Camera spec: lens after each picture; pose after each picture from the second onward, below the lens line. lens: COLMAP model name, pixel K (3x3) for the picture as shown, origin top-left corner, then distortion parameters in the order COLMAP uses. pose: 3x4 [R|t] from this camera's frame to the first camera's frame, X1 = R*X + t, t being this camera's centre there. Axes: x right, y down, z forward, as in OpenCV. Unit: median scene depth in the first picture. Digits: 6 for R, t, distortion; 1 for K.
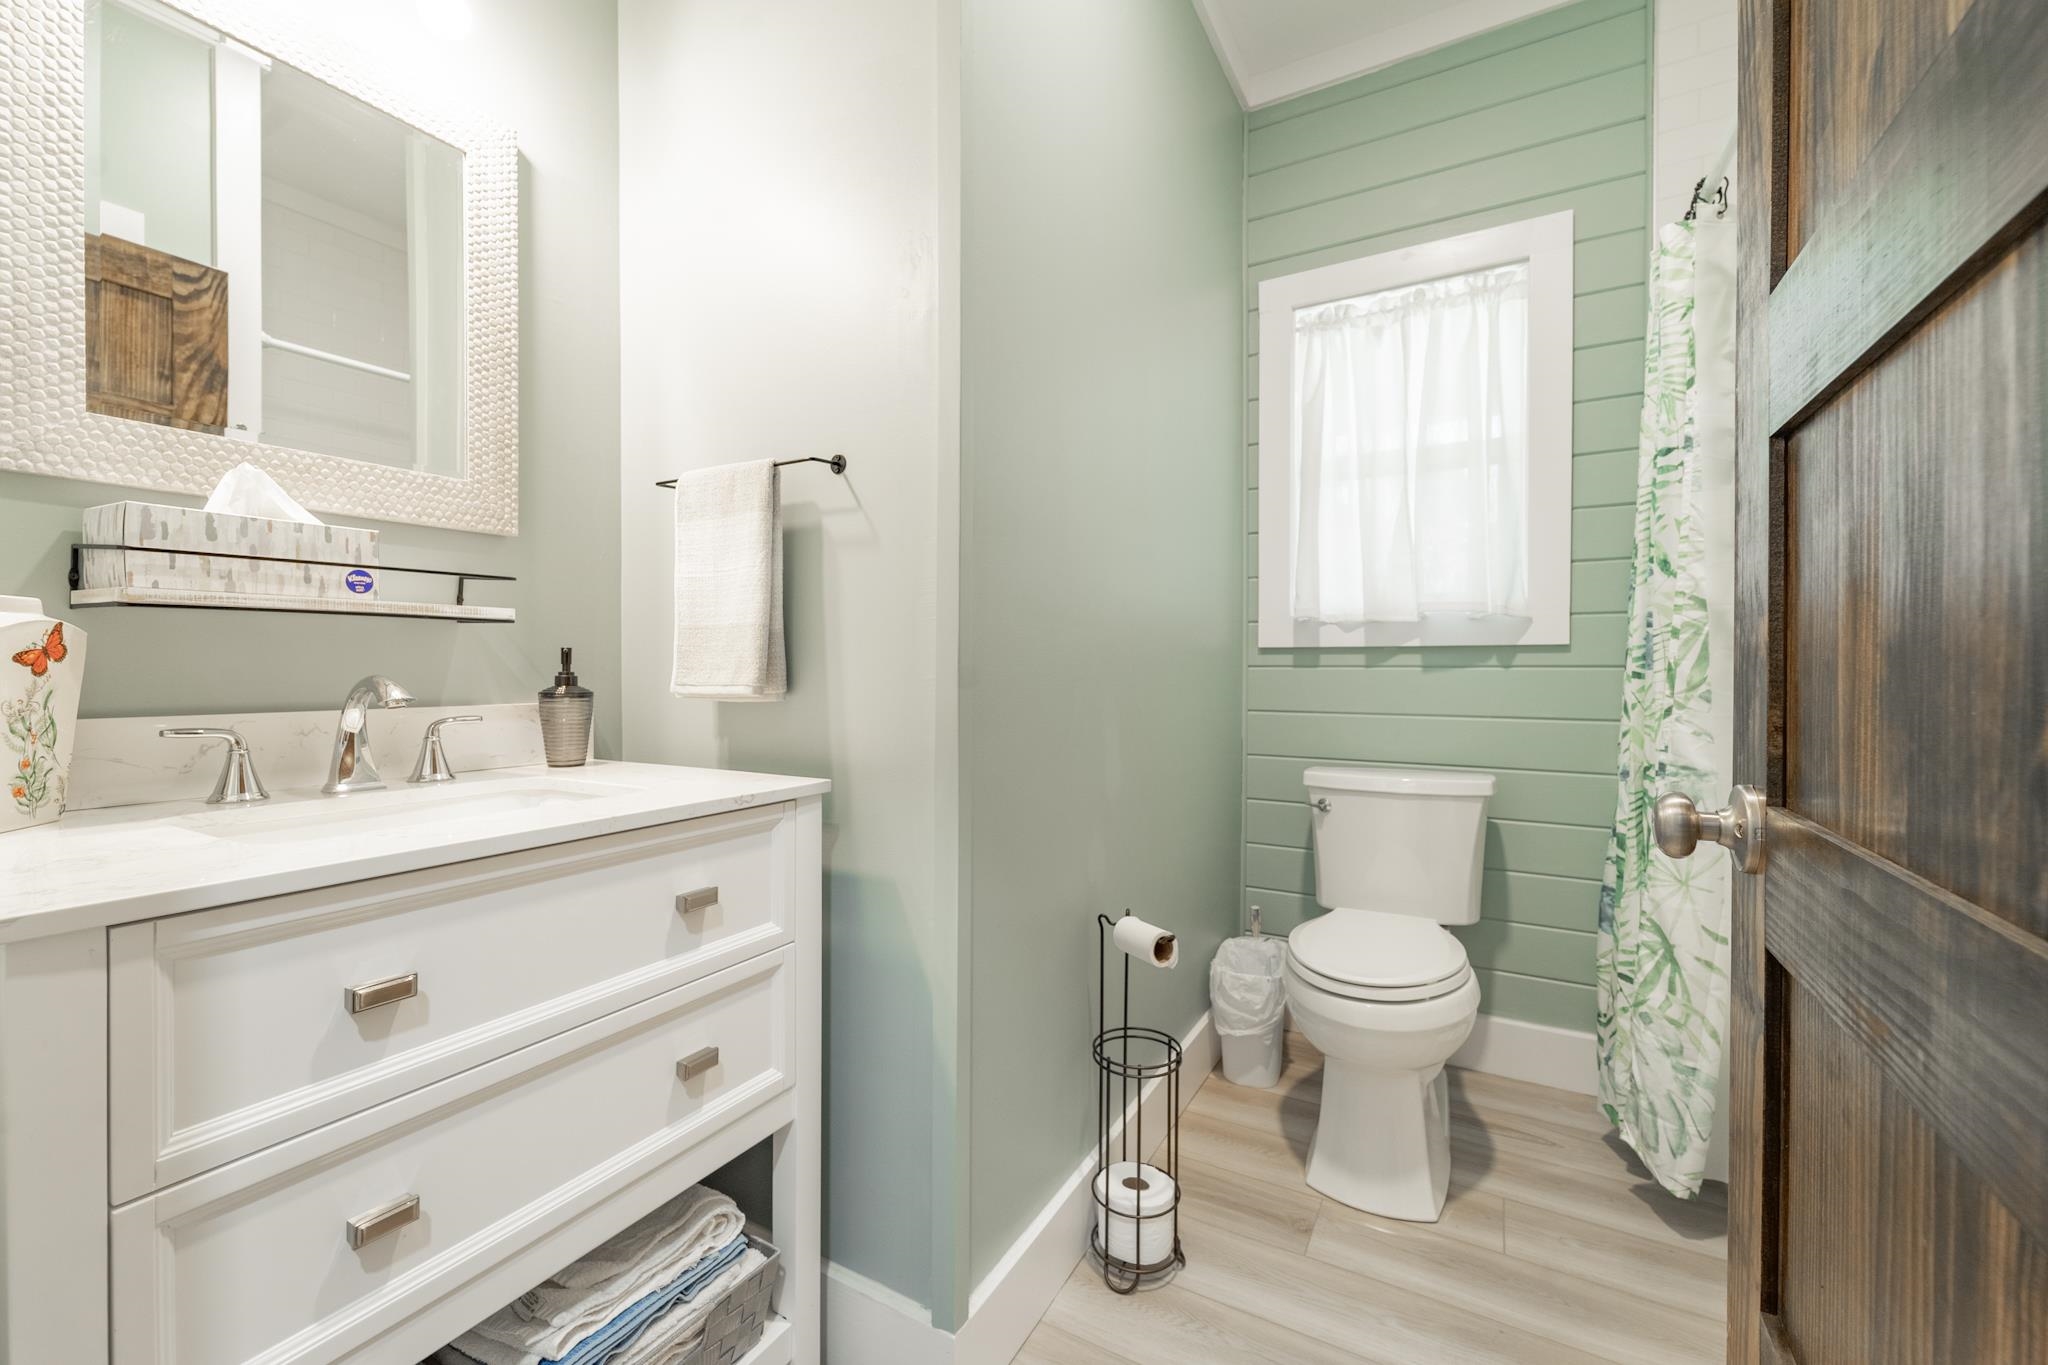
lens RADIAL K [[832.0, 0, 1020.6], [0, 832.0, 676.0], [0, 0, 1]] dist [-0.000538, -0.000788]
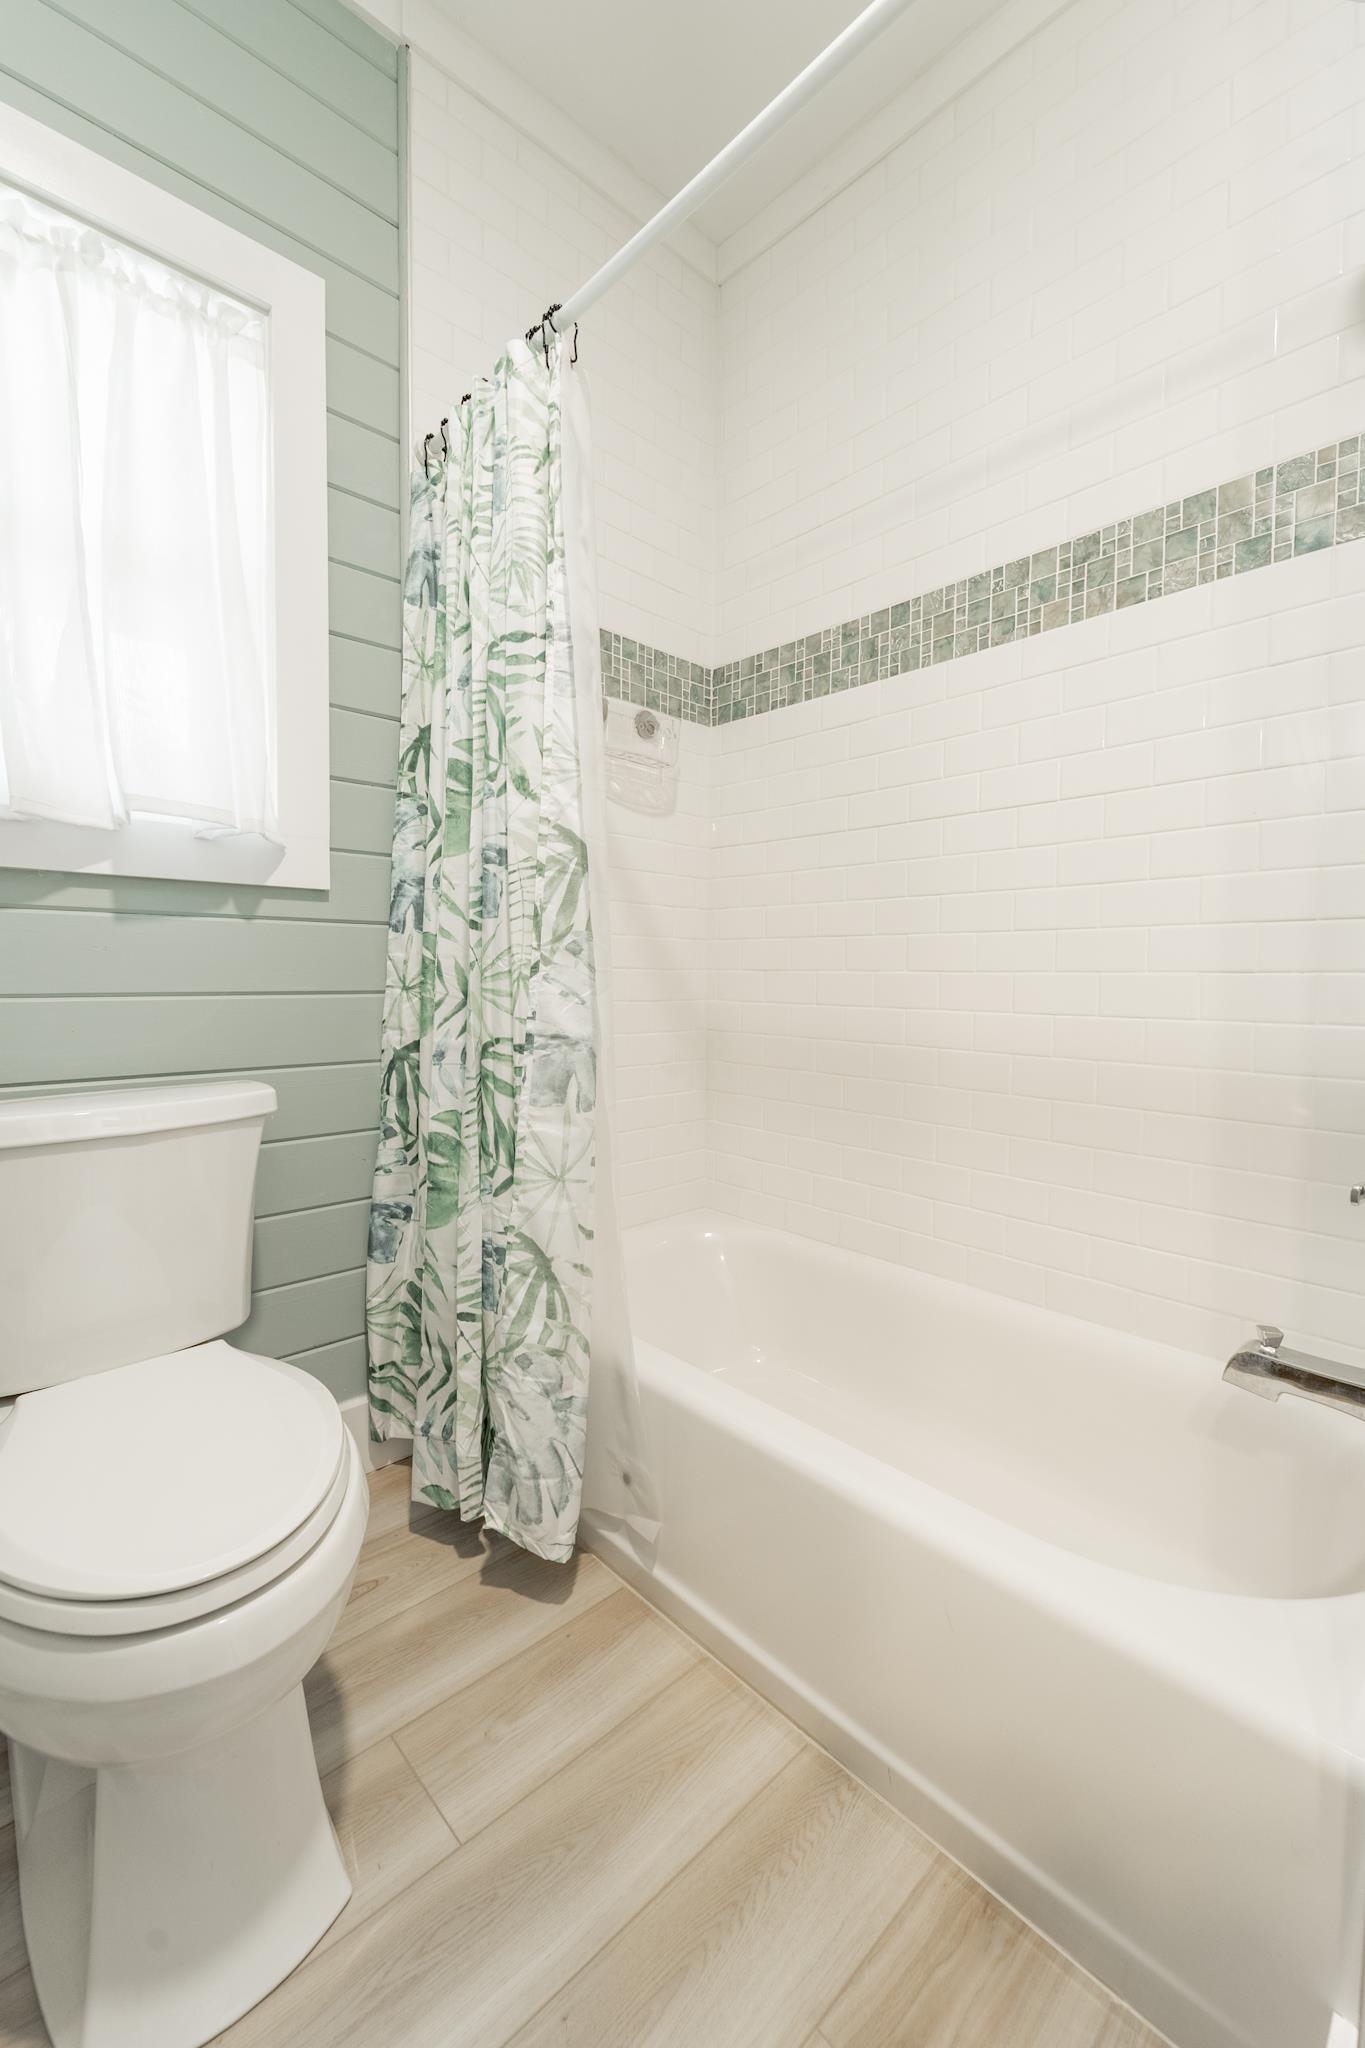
lens RADIAL K [[832.0, 0, 676.2], [0, 832.0, 1002.7], [0, 0, 1]] dist [-0.000538, -0.000788]
pose [[0.294172, -0.033781, 0.955155, 0.060146], [0.006358, 0.999422, 0.033389, 0.049988], [-0.955731, -0.003749, 0.294217, 0.638048]]
